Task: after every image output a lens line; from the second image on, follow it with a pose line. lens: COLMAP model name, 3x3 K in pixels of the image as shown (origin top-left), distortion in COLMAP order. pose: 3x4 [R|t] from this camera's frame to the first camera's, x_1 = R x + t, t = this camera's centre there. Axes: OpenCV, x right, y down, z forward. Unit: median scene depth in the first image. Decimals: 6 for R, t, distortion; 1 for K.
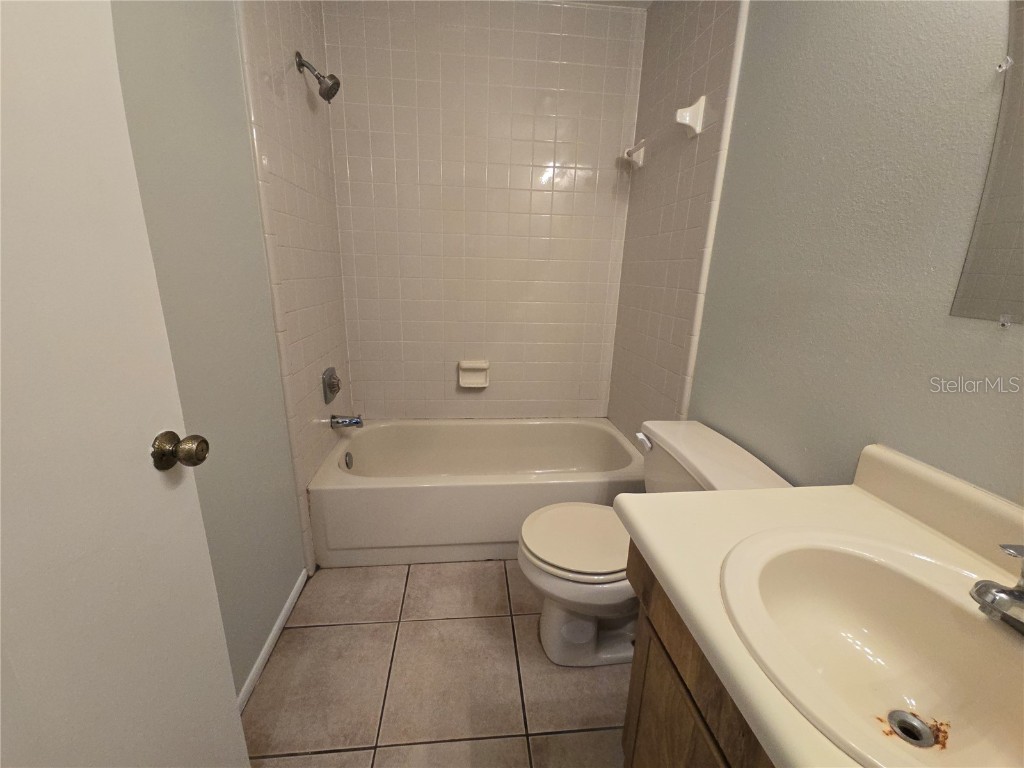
lens RADIAL K [[416.6, 0, 511.6], [0, 416.6, 382.0], [0, 0, 1]] dist [-0.000602, -0.002010]
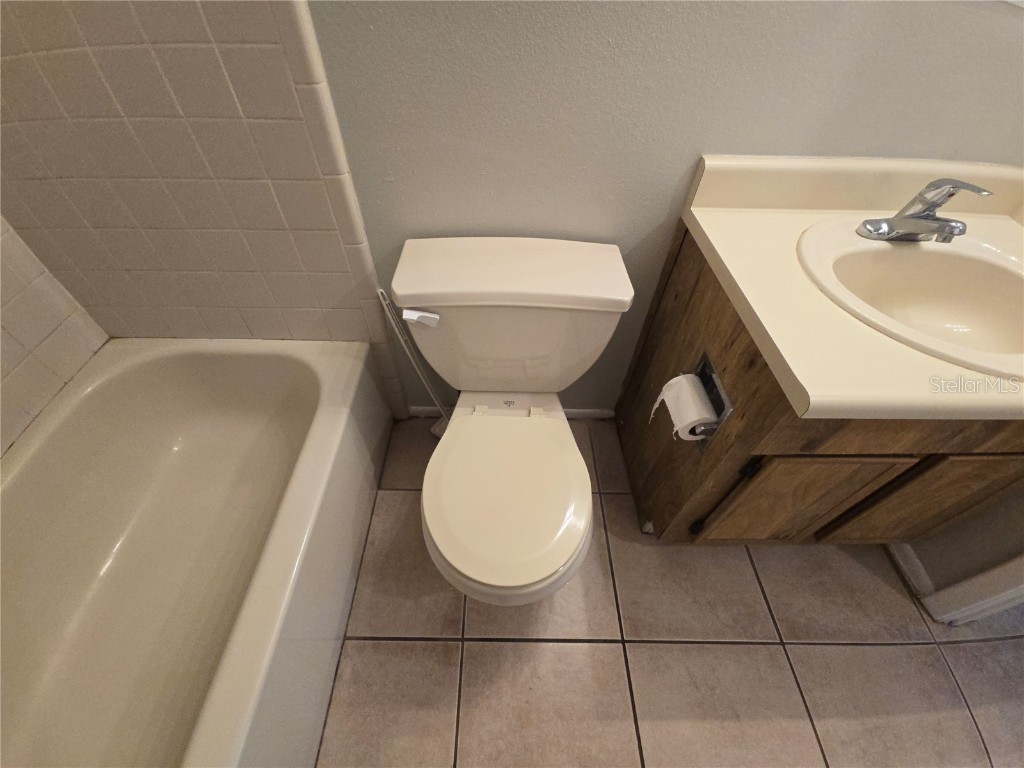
lens RADIAL K [[416.6, 0, 511.5], [0, 416.6, 383.9], [0, 0, 1]] dist [-0.000602, -0.002010]
pose [[0.106055, -0.758411, 0.643090, -0.109982], [0.242466, 0.646940, 0.722965, -0.179795], [-0.964346, 0.079254, 0.252500, 0.699962]]
